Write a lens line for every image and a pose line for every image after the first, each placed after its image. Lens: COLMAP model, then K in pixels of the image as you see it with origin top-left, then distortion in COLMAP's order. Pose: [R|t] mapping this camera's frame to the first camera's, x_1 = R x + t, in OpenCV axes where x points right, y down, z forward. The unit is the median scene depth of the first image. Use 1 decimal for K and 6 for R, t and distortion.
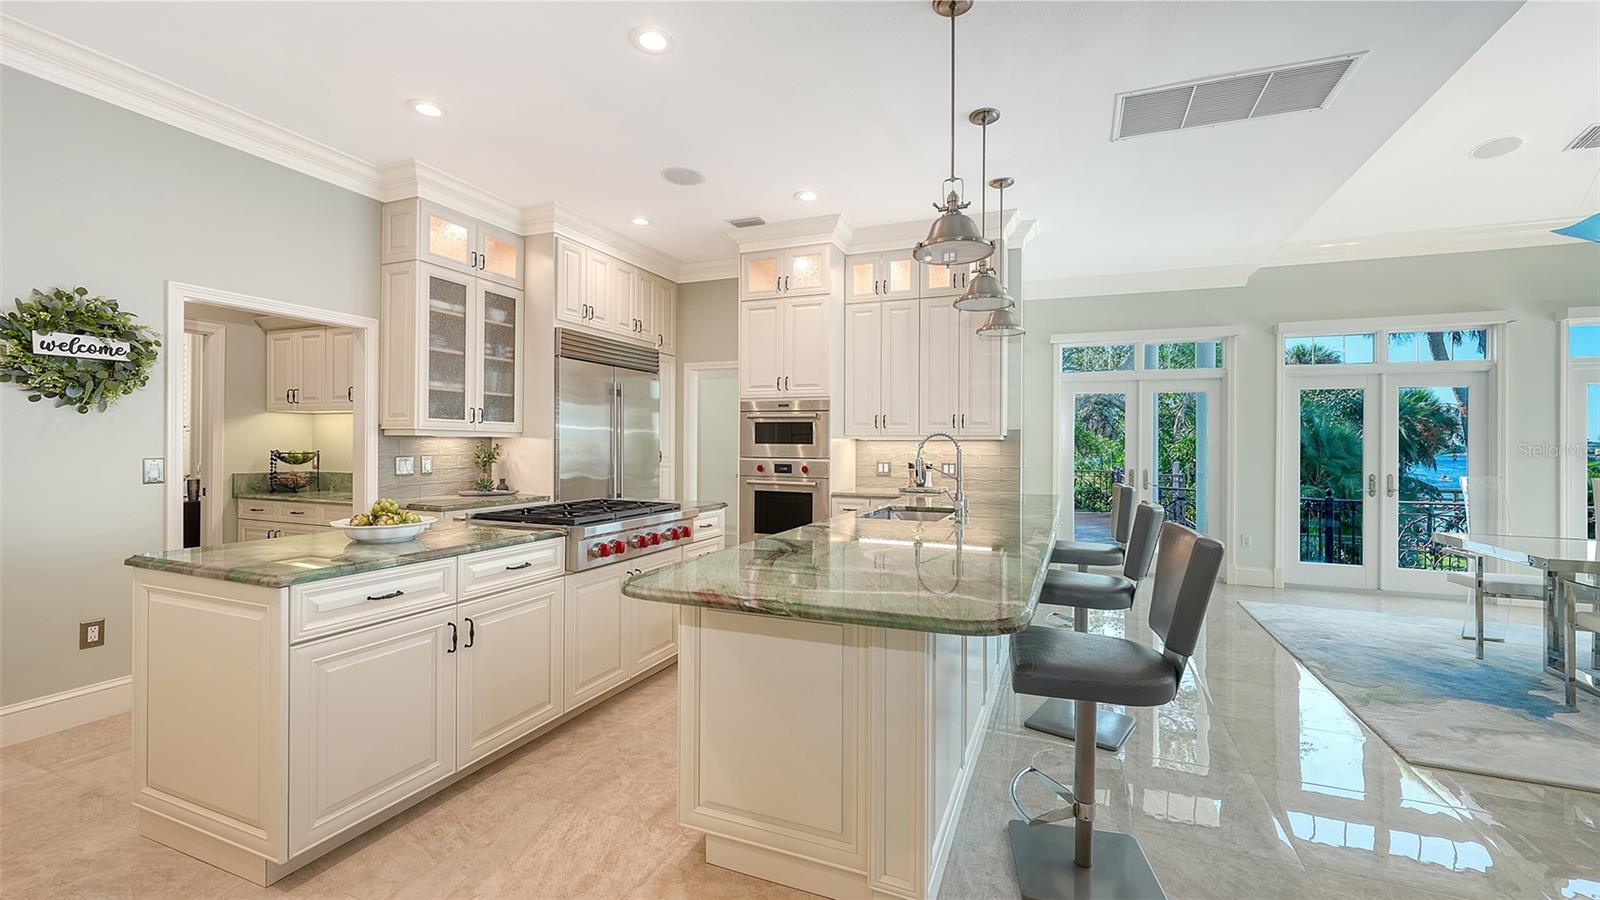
lens RADIAL K [[644.9, 0, 802.3], [0, 644.9, 449.5], [0, 0, 1]] dist [0.001364, -0.000347]
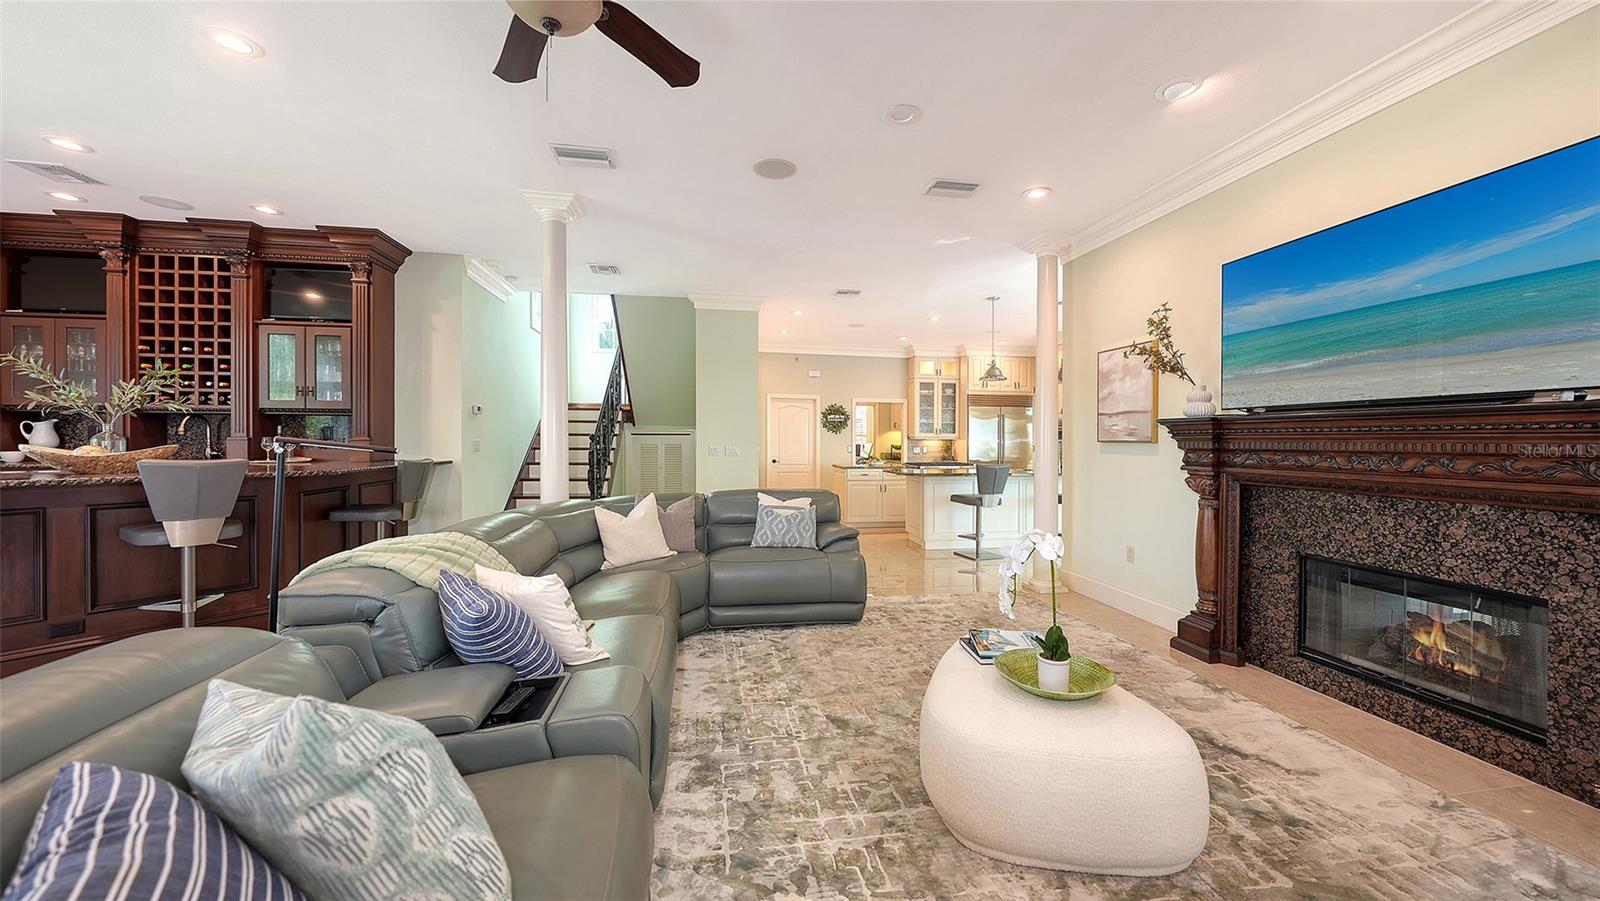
lens RADIAL K [[551.5, 0, 793.5], [0, 551.5, 452.1], [0, 0, 1]] dist [-0.000594, -0.000043]
pose [[0.522319, 0.015664, -0.852606, 1.068294], [-0.010860, 0.999872, 0.011717, 0.011213], [0.852681, 0.003139, 0.522423, -0.650893]]
